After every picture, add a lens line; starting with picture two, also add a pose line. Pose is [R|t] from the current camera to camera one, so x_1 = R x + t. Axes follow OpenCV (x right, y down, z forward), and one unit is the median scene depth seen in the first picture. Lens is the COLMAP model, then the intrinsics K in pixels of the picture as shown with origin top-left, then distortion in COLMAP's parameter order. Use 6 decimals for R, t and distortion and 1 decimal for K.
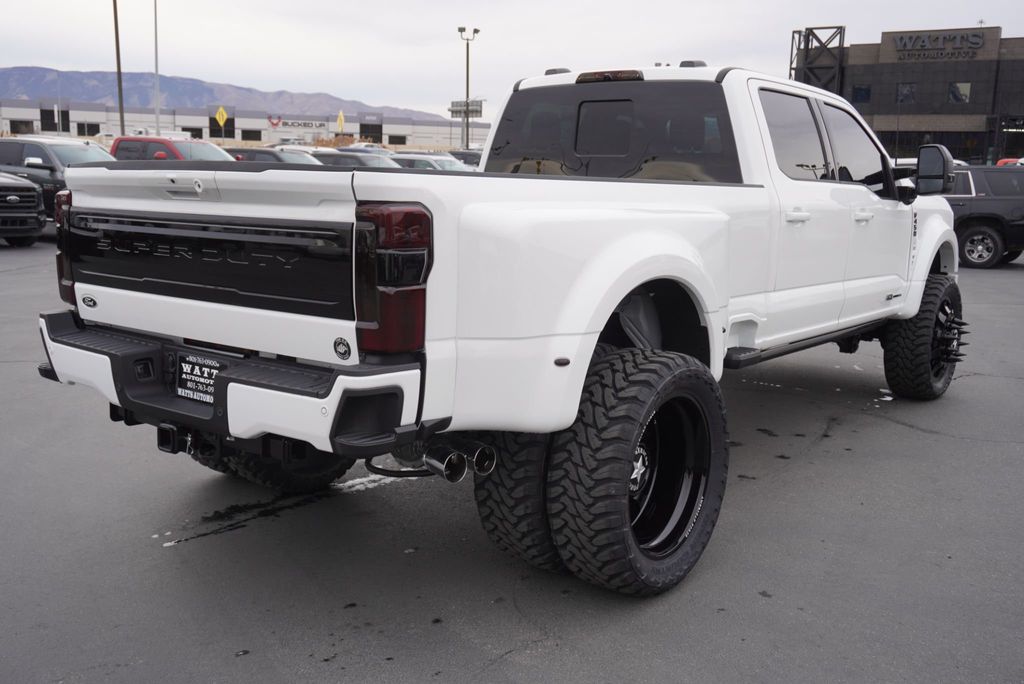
lens RADIAL K [[1000.2, 0, 525.8], [0, 1000.2, 341.8], [0, 0, 1]] dist [0.017036, 0.021463]
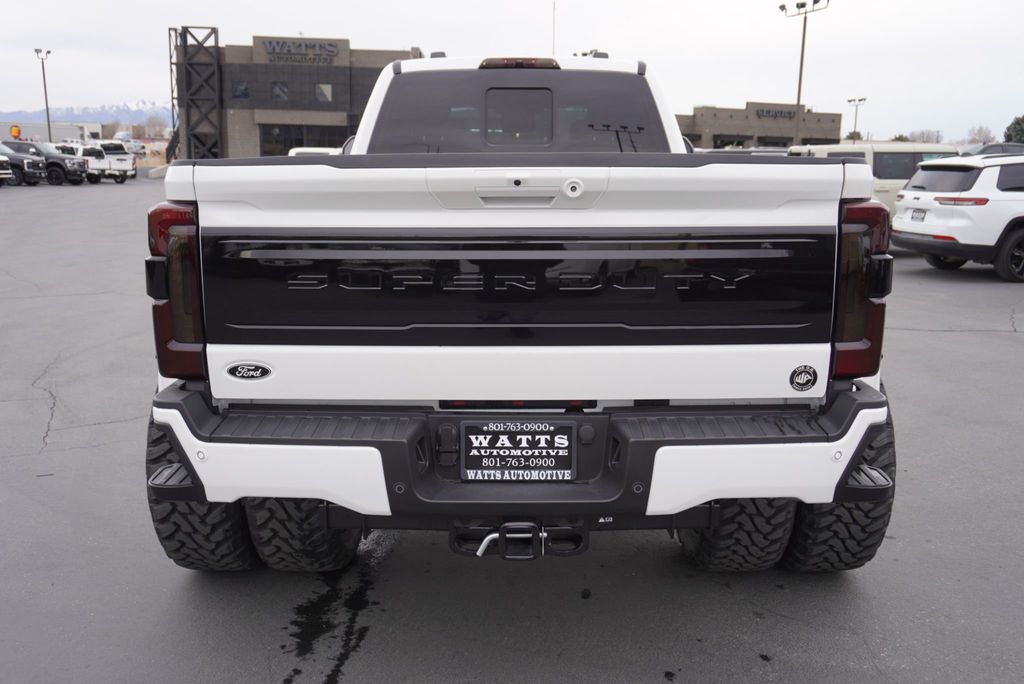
lens RADIAL K [[868.8, 0, 512.0], [0, 868.8, 342.0], [0, 0, 1]] dist [-0.001377, 0.004362]
pose [[0.790922, -0.135222, 0.596790, -0.500250], [0.111178, 0.990801, 0.077155, -0.066066], [-0.601733, 0.005326, 0.798680, 0.352983]]
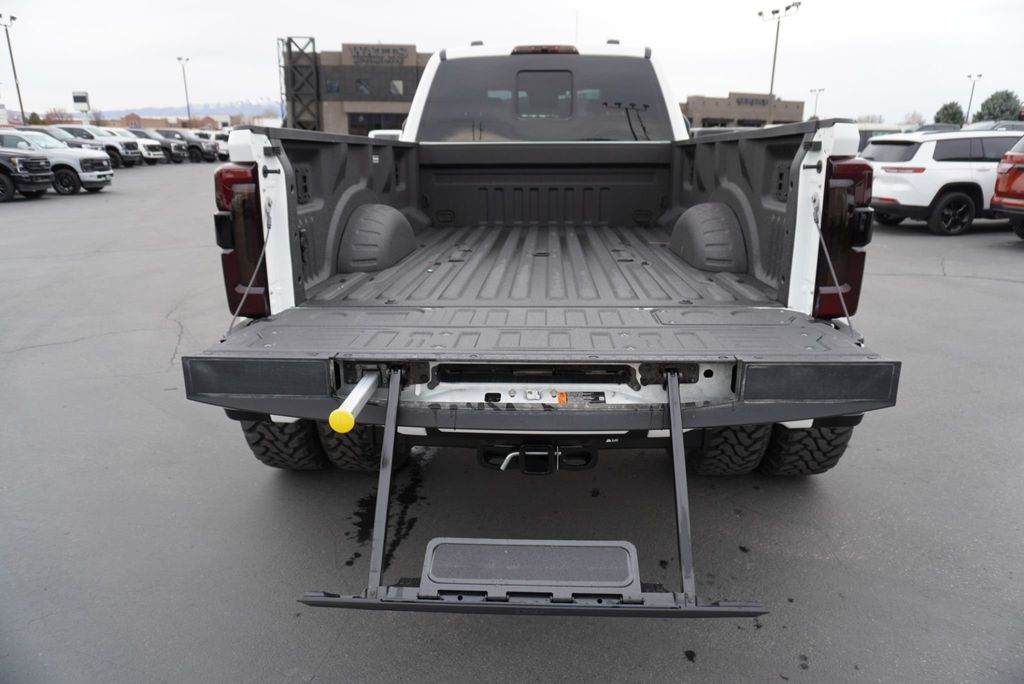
lens RADIAL K [[663.8, 0, 512.0], [0, 663.8, 342.0], [0, 0, 1]] dist [-0.046359, 0.028005]
pose [[0.817866, -0.184672, 0.544969, -0.461024], [0.114003, 0.980330, 0.161112, -0.063193], [-0.564002, -0.069640, 0.822831, 0.394474]]
